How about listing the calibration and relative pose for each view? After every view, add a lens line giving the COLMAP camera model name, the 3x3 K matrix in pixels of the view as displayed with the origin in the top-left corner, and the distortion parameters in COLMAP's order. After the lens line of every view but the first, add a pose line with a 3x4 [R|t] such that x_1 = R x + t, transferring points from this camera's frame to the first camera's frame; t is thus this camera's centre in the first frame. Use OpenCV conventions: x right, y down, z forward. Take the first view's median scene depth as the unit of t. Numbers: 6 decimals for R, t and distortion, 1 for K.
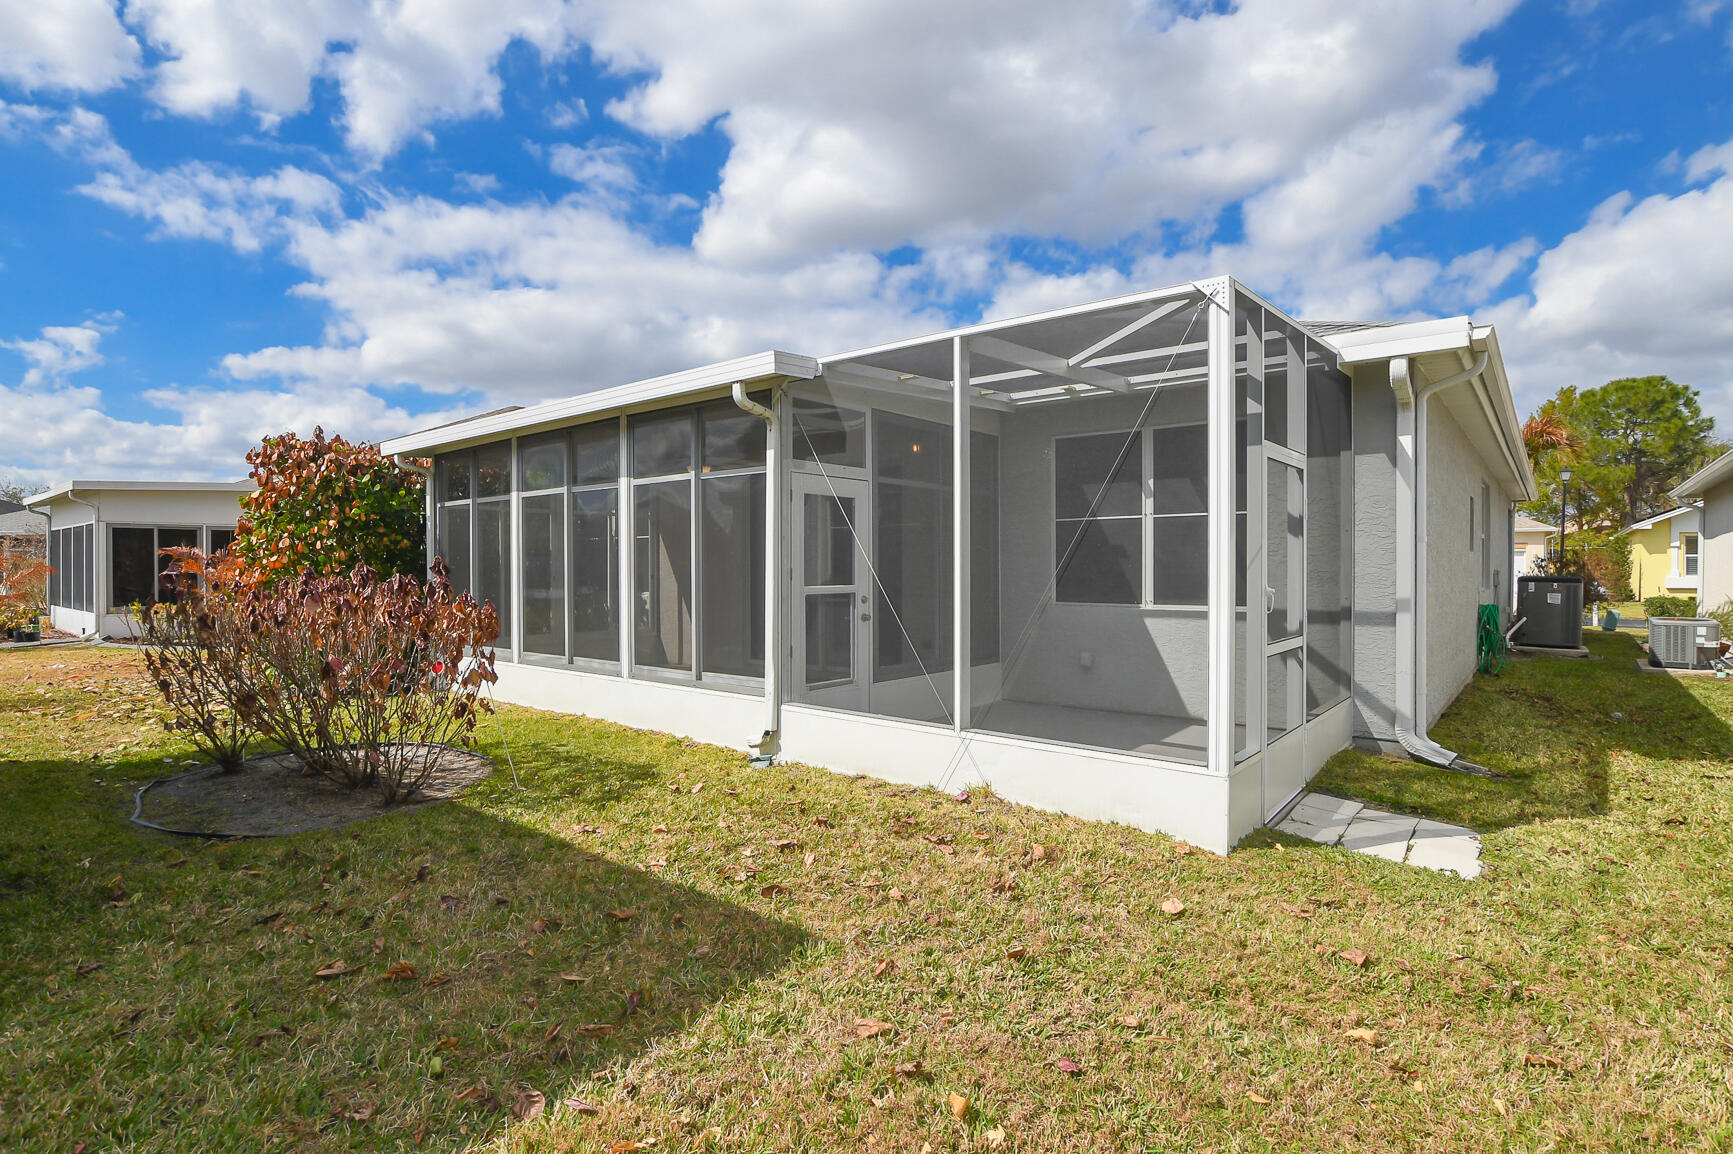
lens RADIAL K [[868.4, 0, 895.3], [0, 868.4, 570.8], [0, 0, 1]] dist [-0.025576, 0.001294]
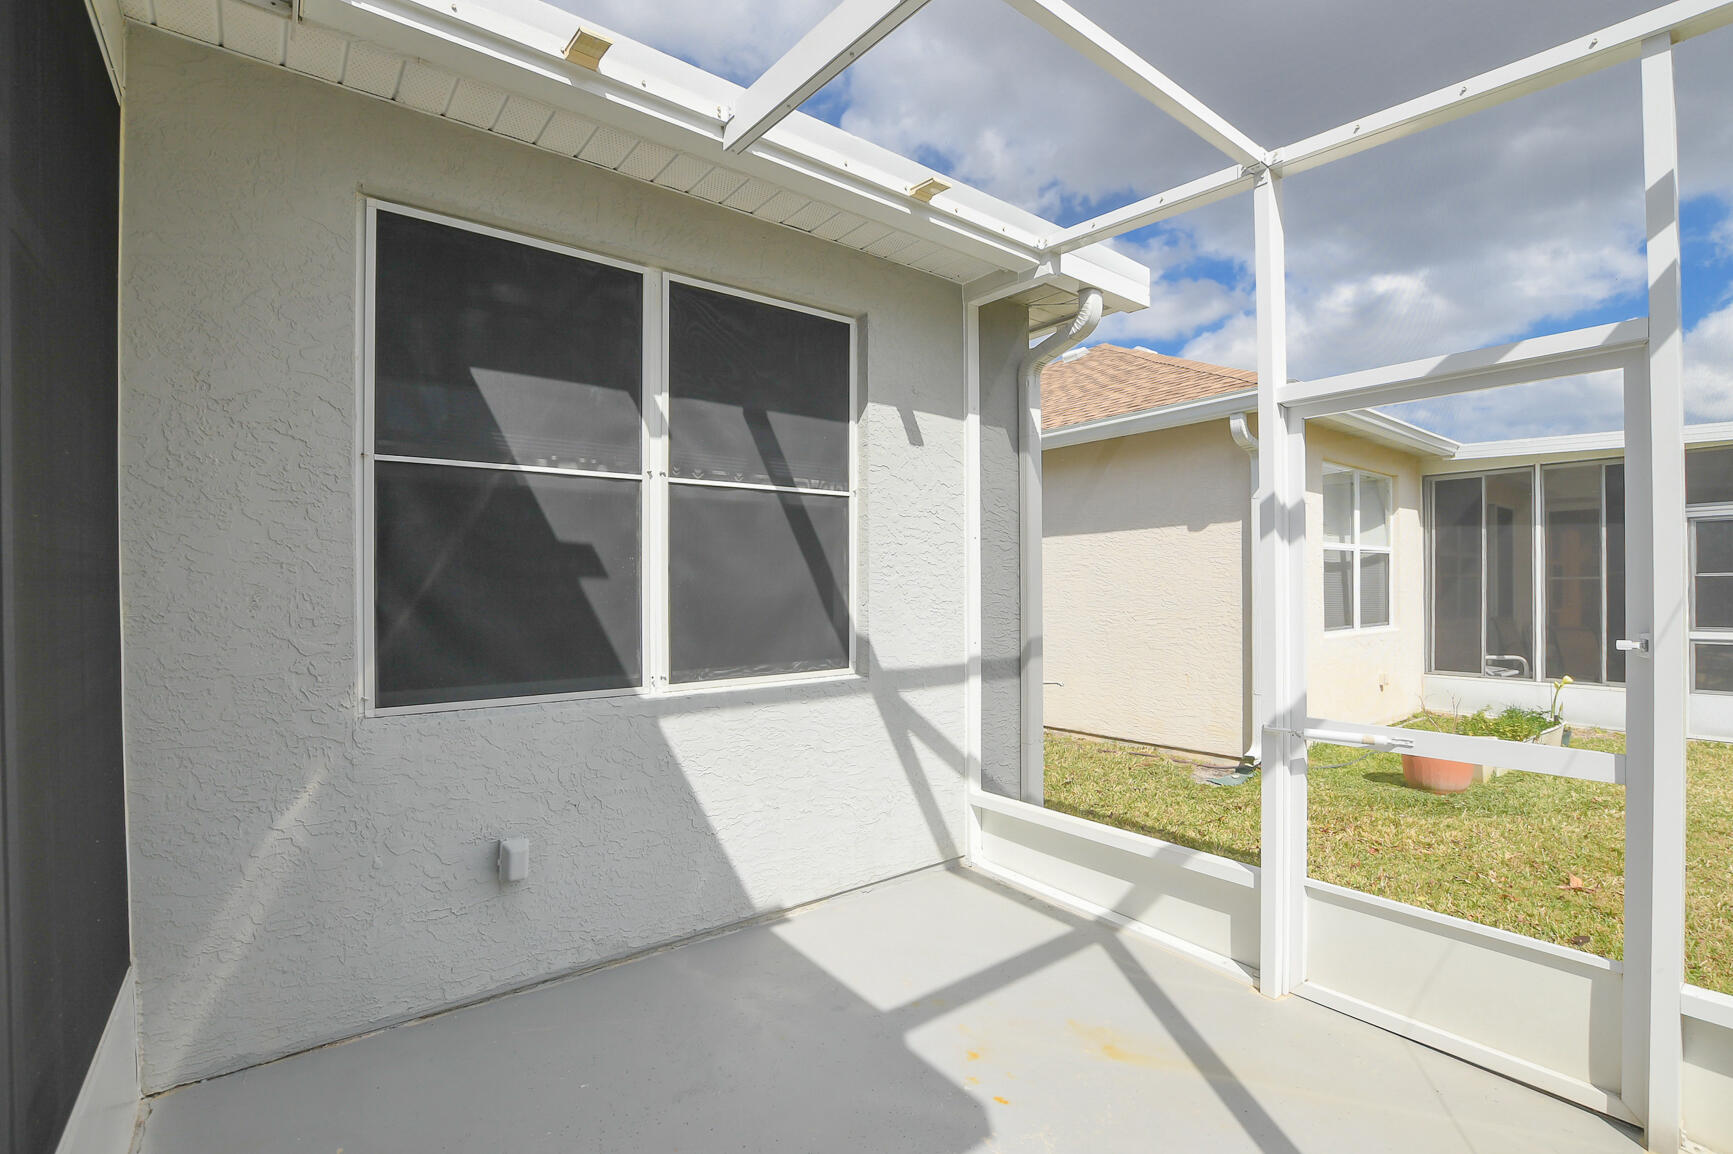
lens RADIAL K [[779.7, 0, 890.5], [0, 779.7, 578.0], [0, 0, 1]] dist [-0.031925, 0.003932]
pose [[0.232726, 0.009336, 0.972498, -0.083446], [0.007016, 0.999912, -0.011278, -0.013588], [-0.972517, 0.009448, 0.232640, 1.246586]]
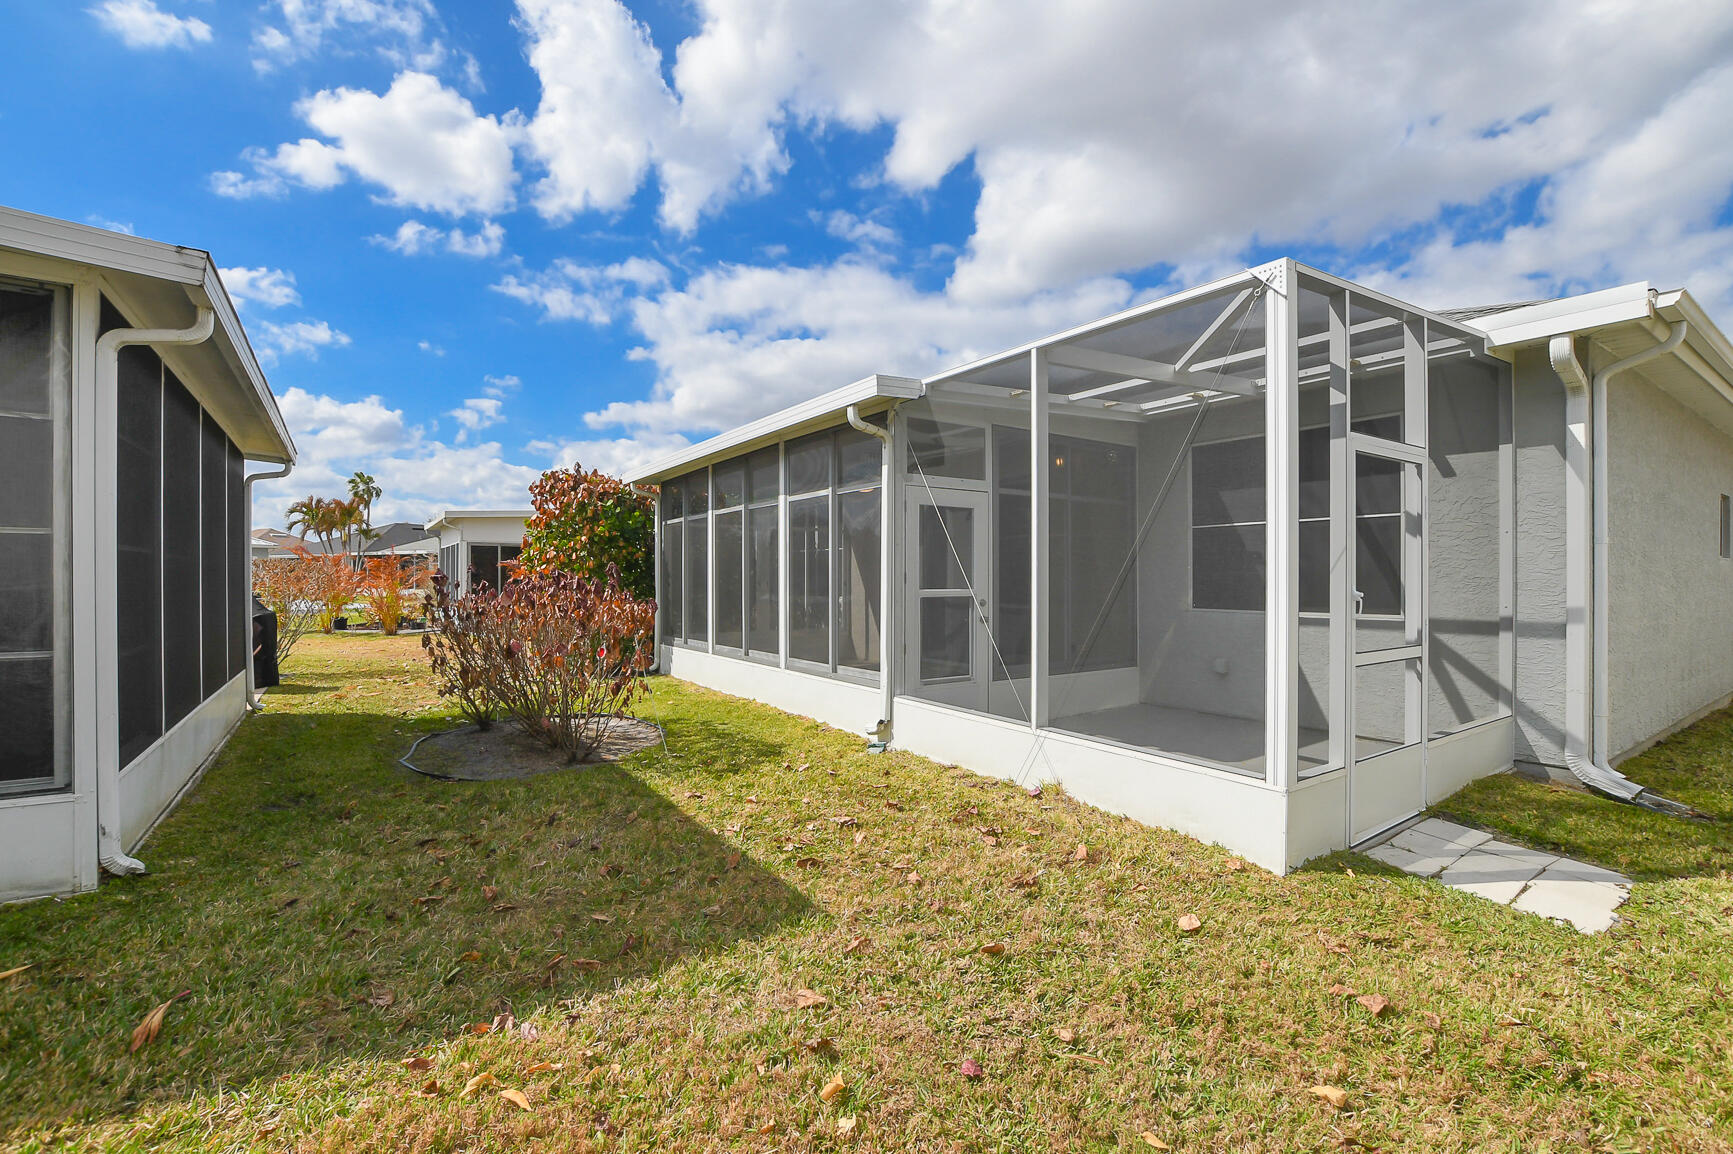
lens RADIAL K [[779.7, 0, 890.5], [0, 779.7, 578.0], [0, 0, 1]] dist [-0.031925, 0.003932]
pose [[0.958946, 0.002223, -0.283581, 0.175385], [-0.003458, 0.999987, -0.003855, 0.009044], [0.283569, 0.004677, 0.958940, 0.062323]]
